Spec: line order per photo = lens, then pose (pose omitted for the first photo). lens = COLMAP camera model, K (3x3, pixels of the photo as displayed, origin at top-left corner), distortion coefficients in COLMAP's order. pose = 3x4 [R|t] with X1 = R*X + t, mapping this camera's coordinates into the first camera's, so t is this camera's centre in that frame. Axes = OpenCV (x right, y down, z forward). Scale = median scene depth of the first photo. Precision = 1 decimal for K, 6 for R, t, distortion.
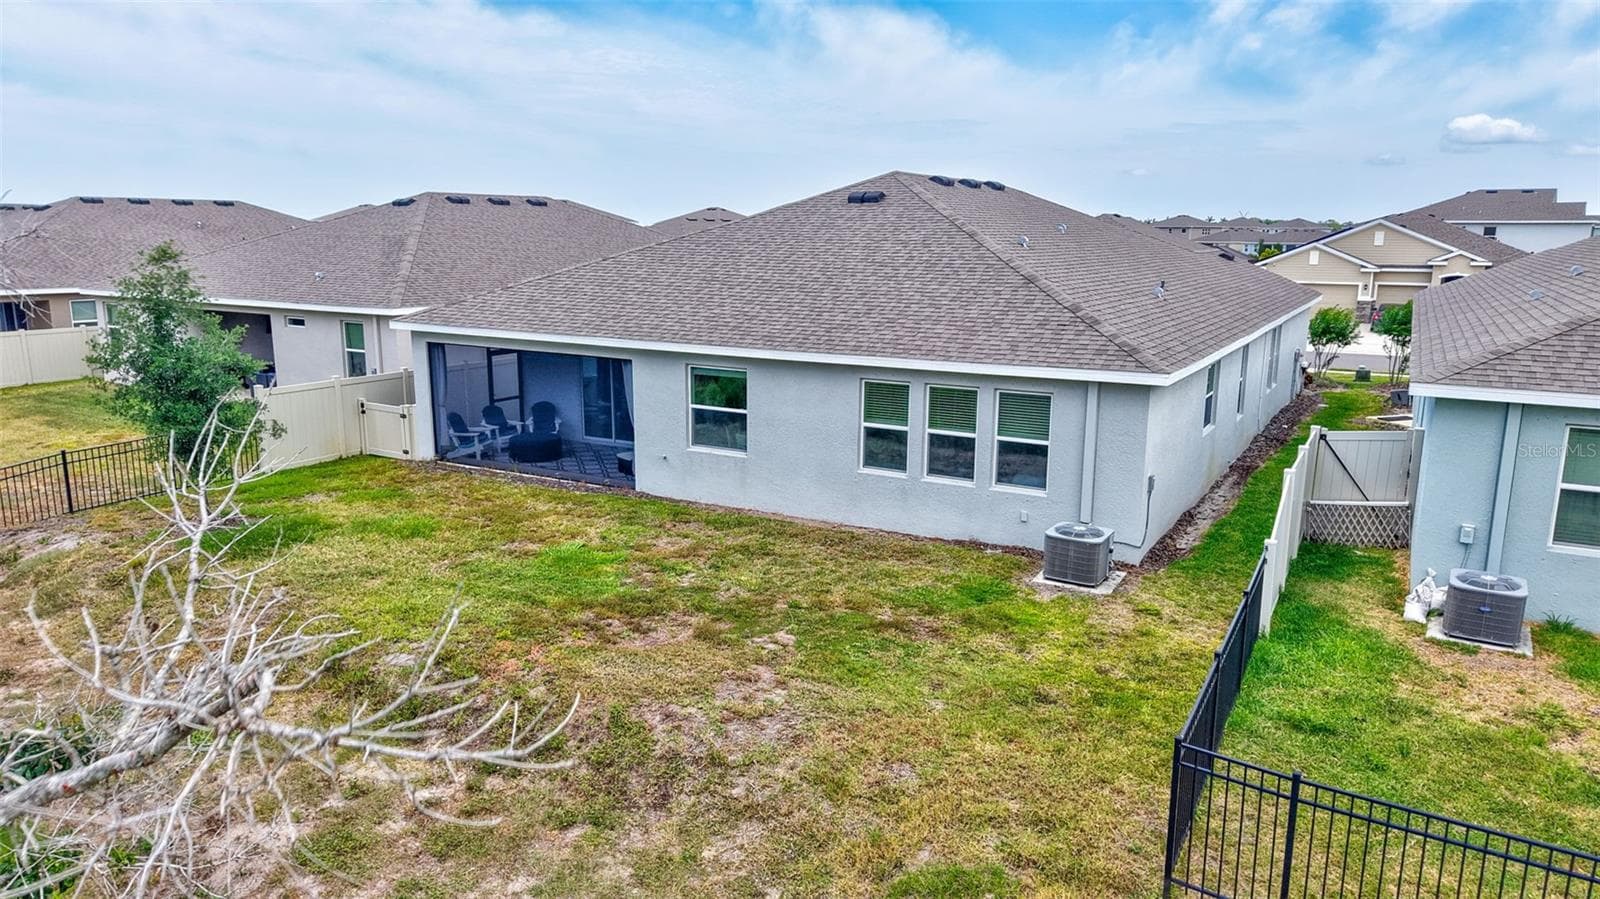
lens RADIAL K [[1076.2, 0, 797.7], [0, 1076.2, 442.4], [0, 0, 1]] dist [0.045910, -0.062090]
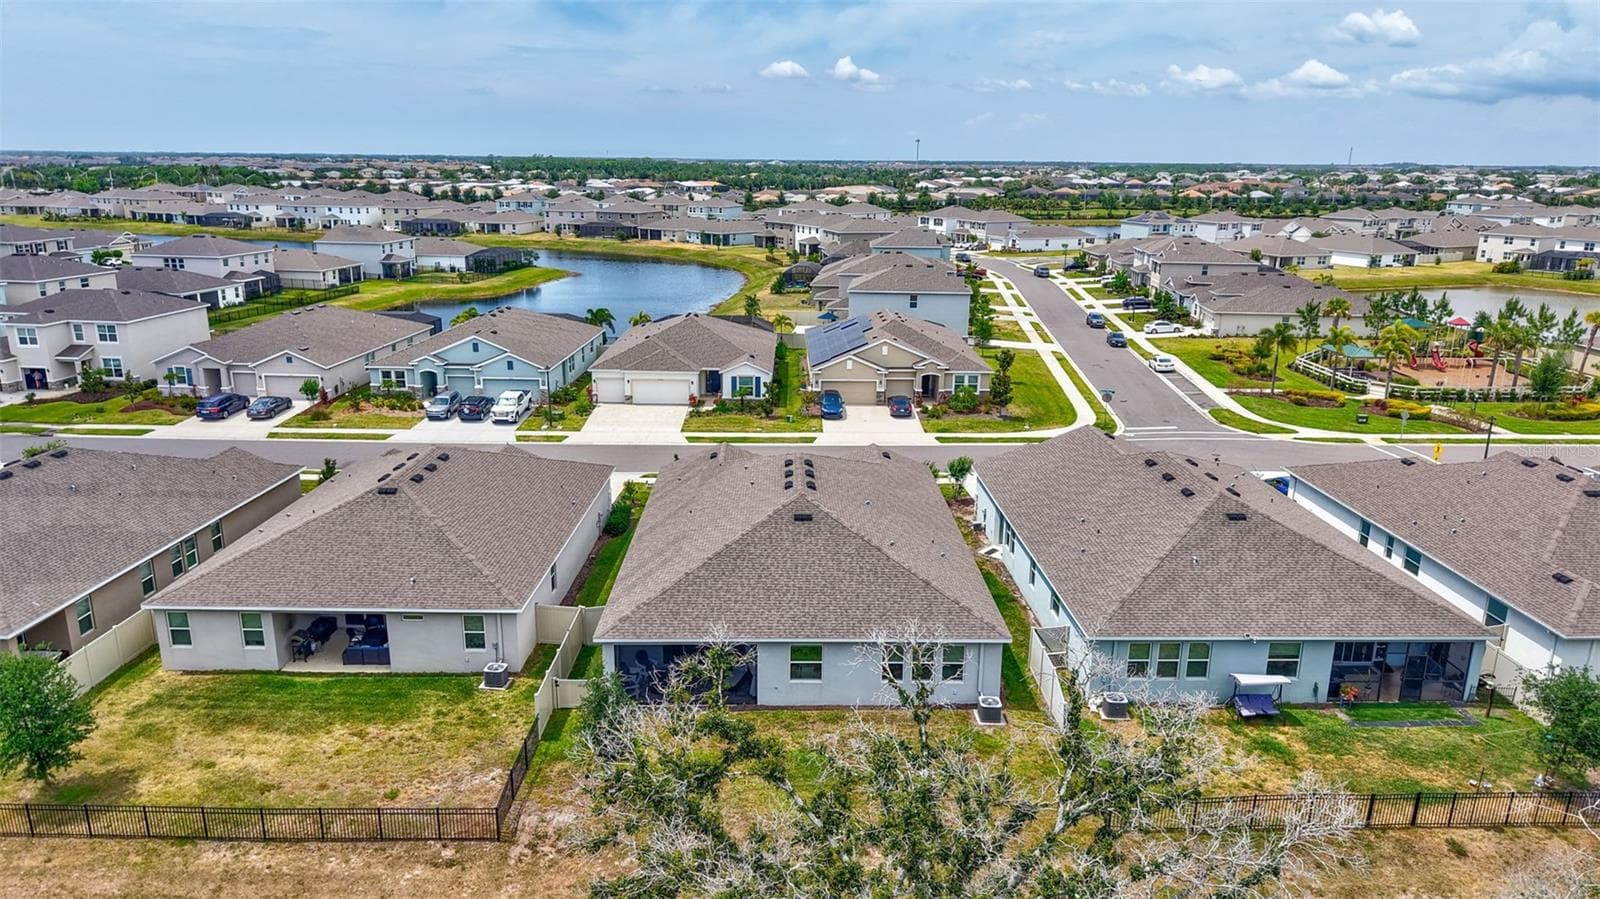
lens RADIAL K [[1065.4, 0, 800.0], [0, 1065.4, 449.5], [0, 0, 1]] dist [0.053834, -0.076752]
pose [[0.855638, -0.132460, 0.500338, -1.165439], [0.091851, 0.990214, 0.105074, -0.720961], [-0.509360, -0.043949, 0.859431, -0.854186]]
